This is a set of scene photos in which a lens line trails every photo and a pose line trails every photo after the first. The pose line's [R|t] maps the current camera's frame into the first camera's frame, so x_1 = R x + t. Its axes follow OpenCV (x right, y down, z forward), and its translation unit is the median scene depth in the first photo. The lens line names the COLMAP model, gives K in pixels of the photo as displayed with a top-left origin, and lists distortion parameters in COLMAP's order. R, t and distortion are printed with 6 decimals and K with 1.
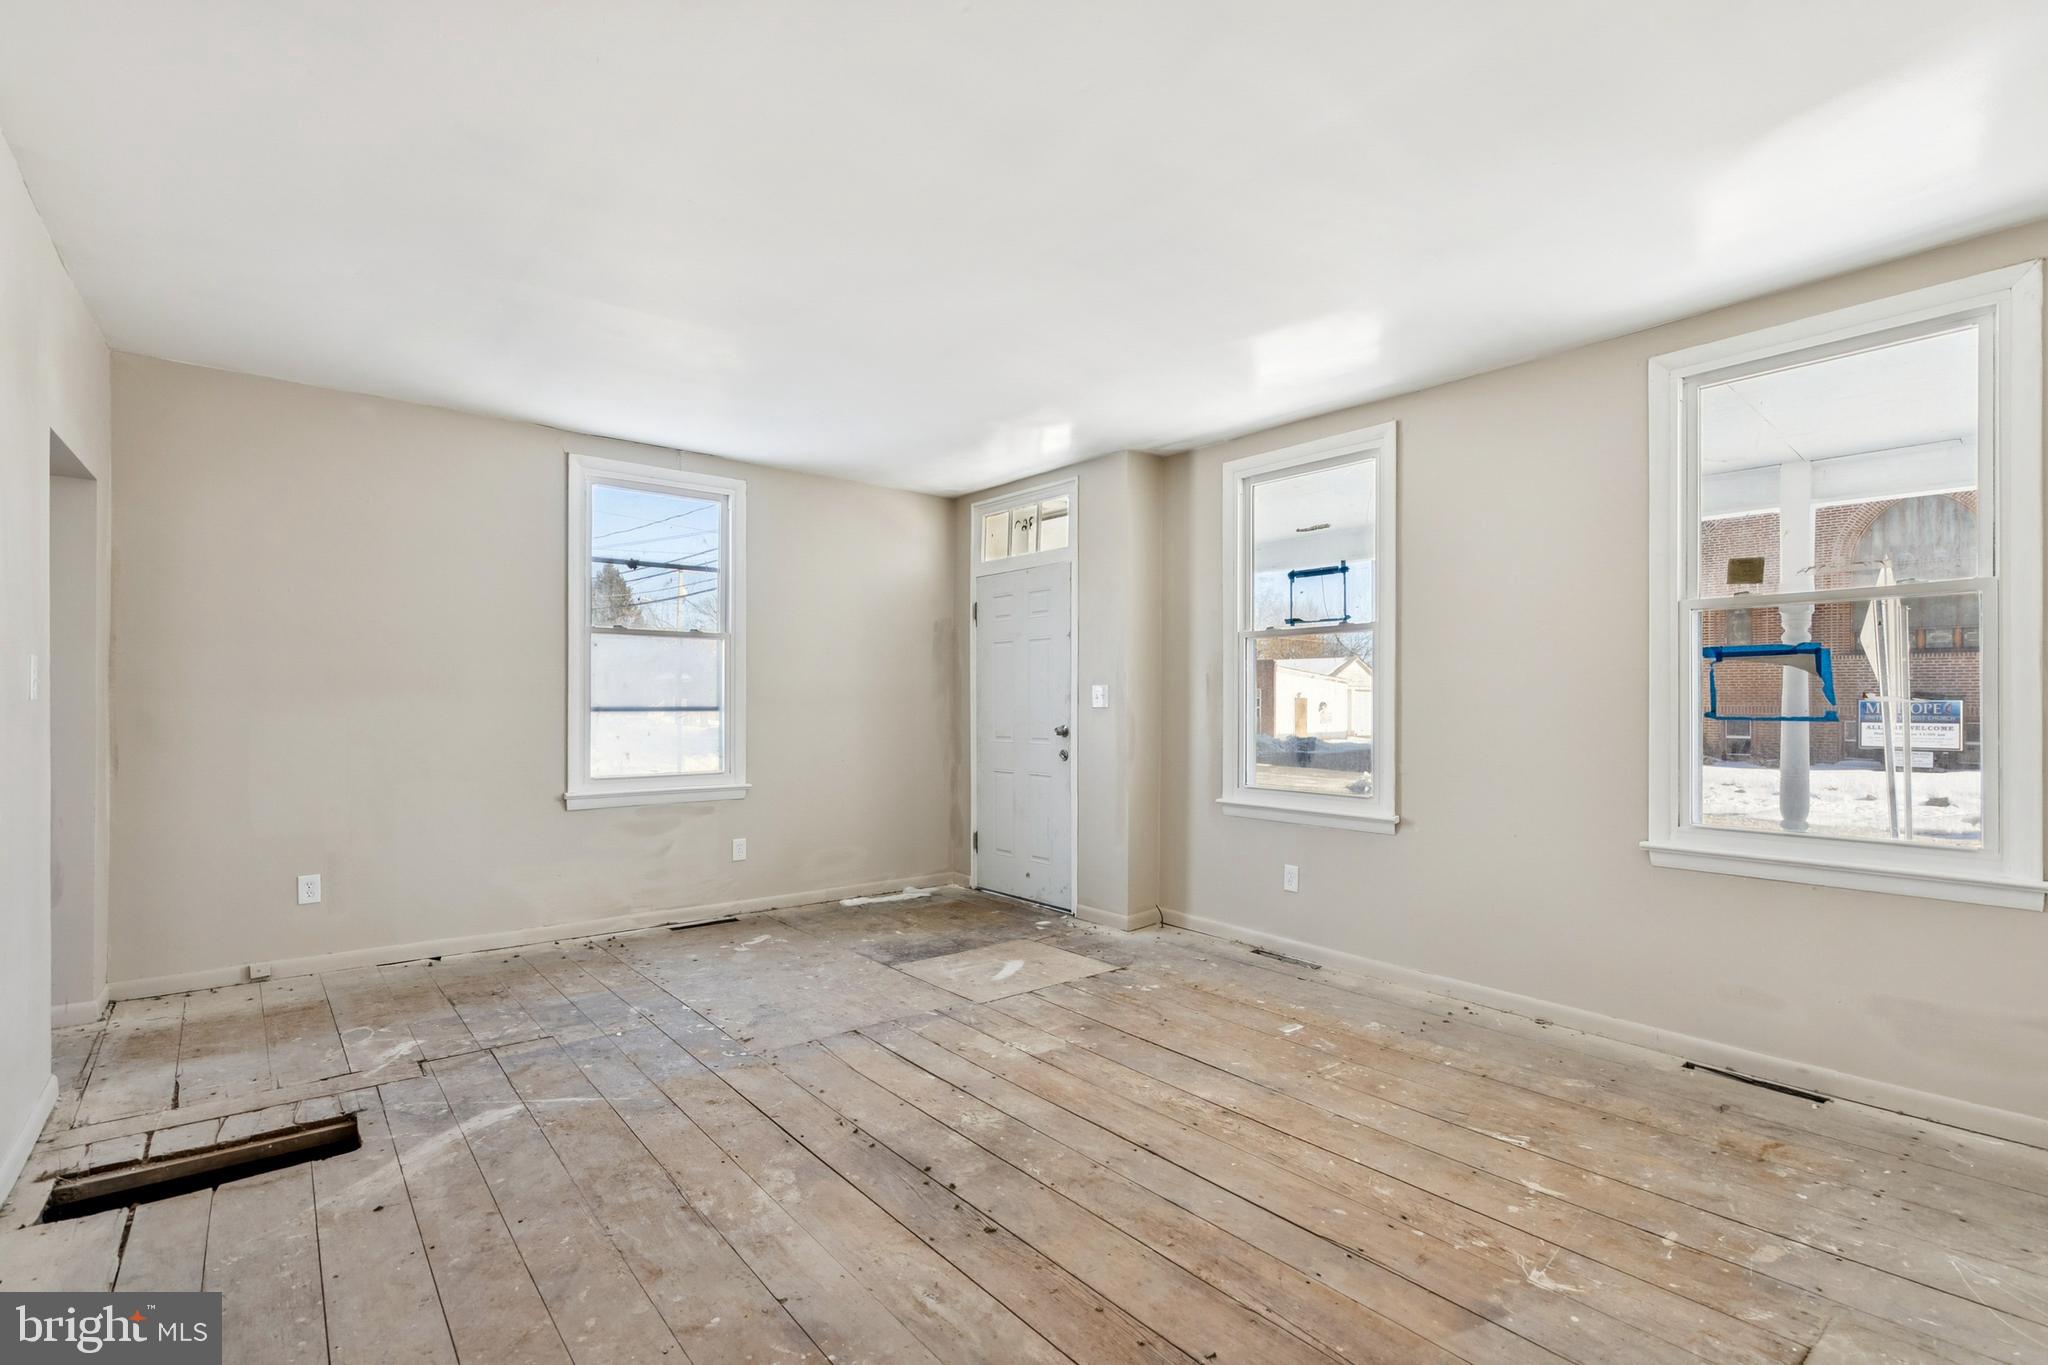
lens RADIAL K [[952.2, 0, 1015.3], [0, 952.2, 698.2], [0, 0, 1]] dist [-0.000107, 0.000190]
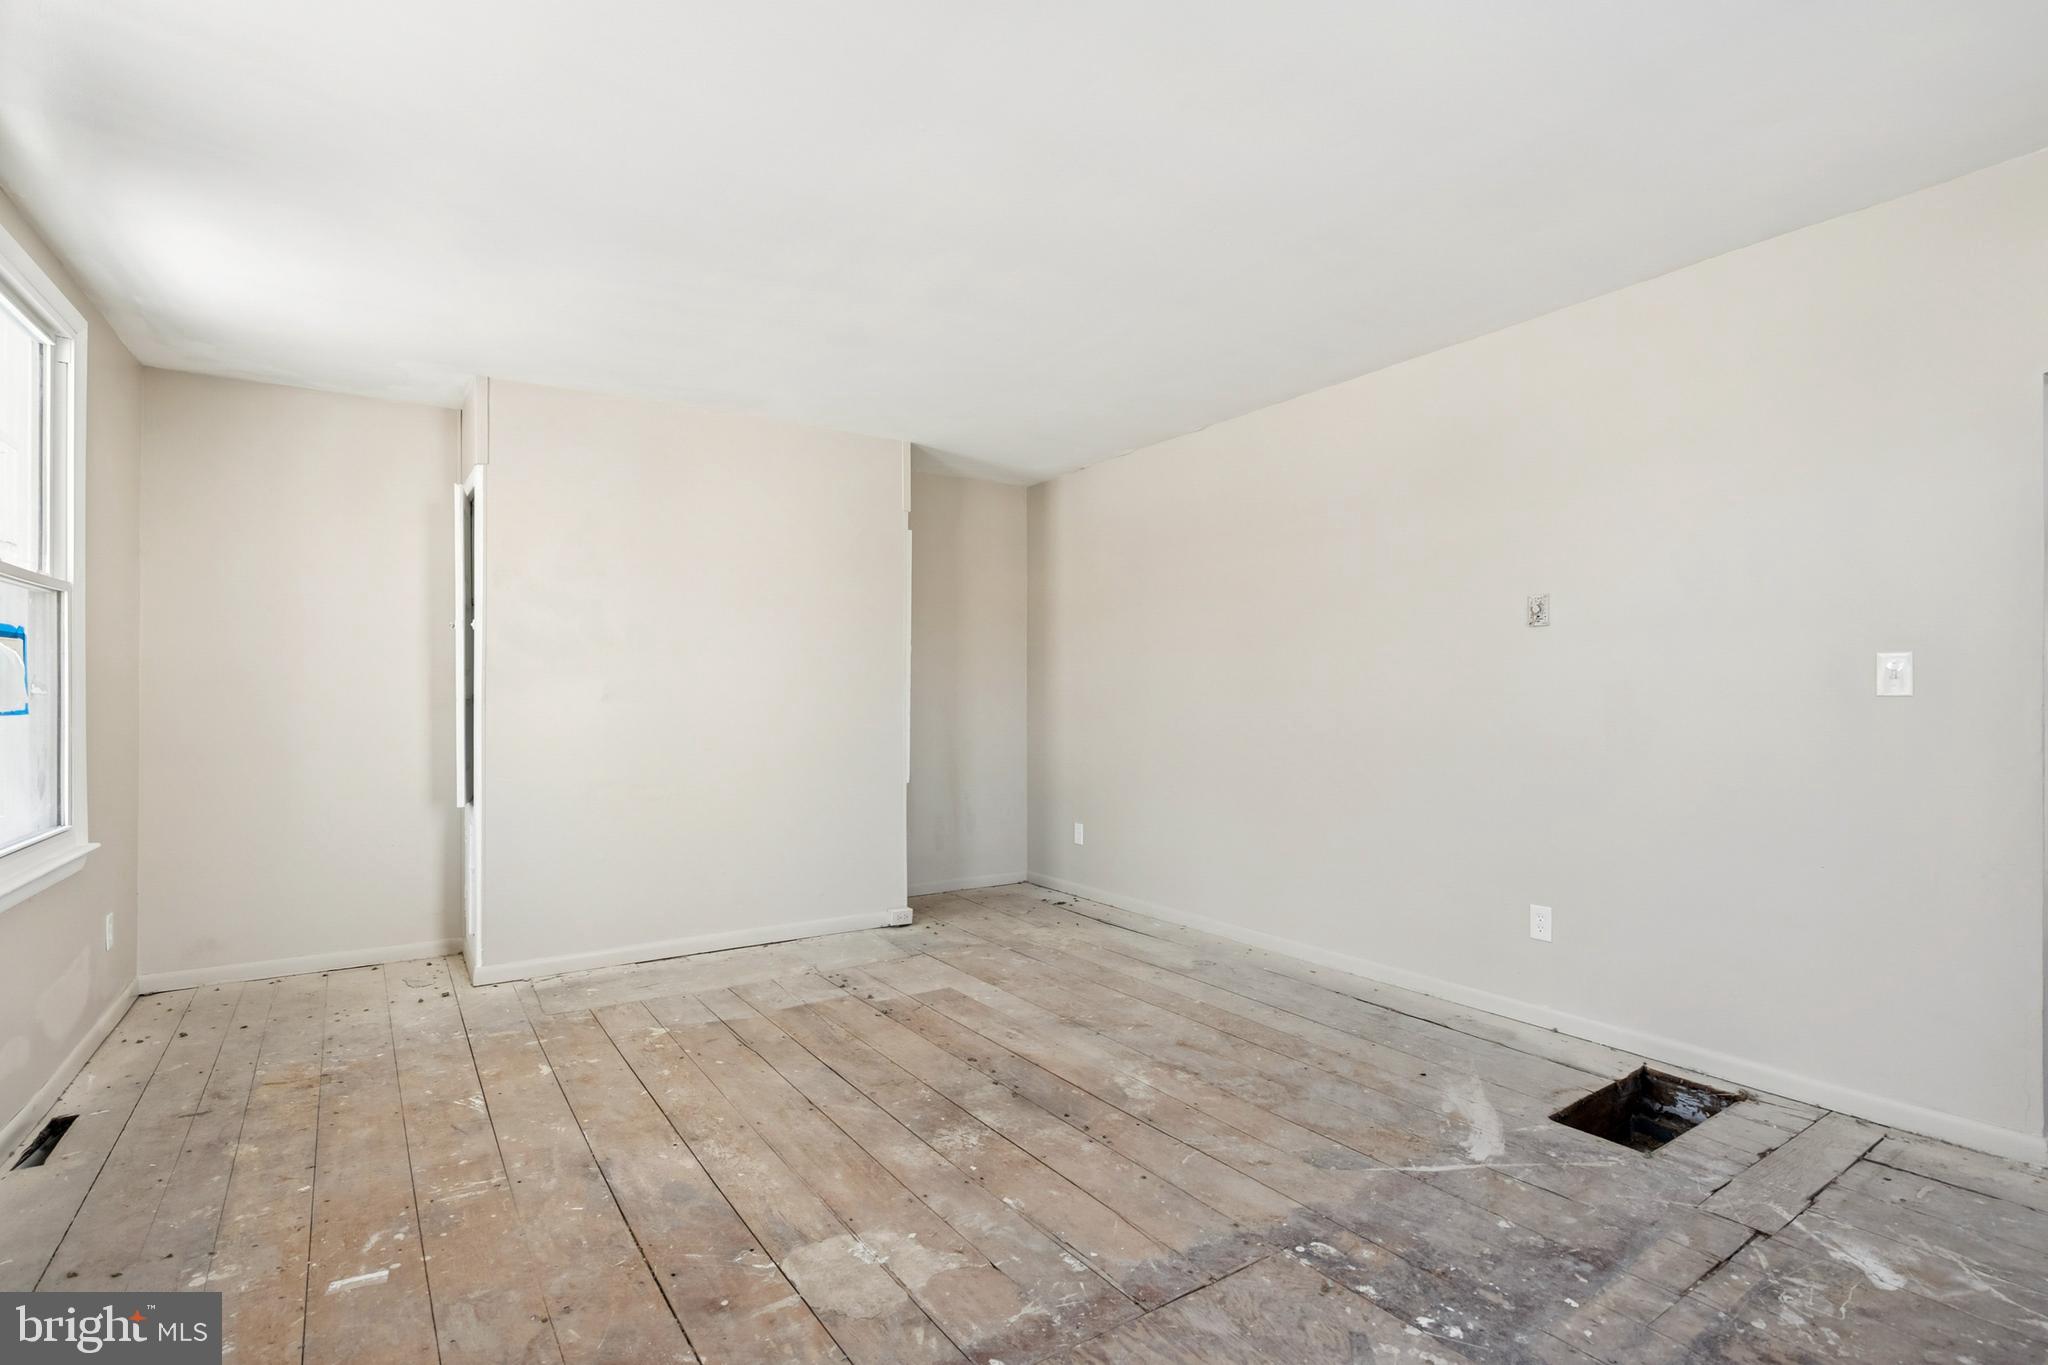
lens RADIAL K [[952.2, 0, 1015.3], [0, 952.2, 698.2], [0, 0, 1]] dist [-0.000107, 0.000190]
pose [[-0.995167, -0.002681, 0.098162, -0.192625], [-0.002688, 0.999996, 0.000057, 0.006642], [-0.098162, -0.000207, -0.995170, 2.023520]]
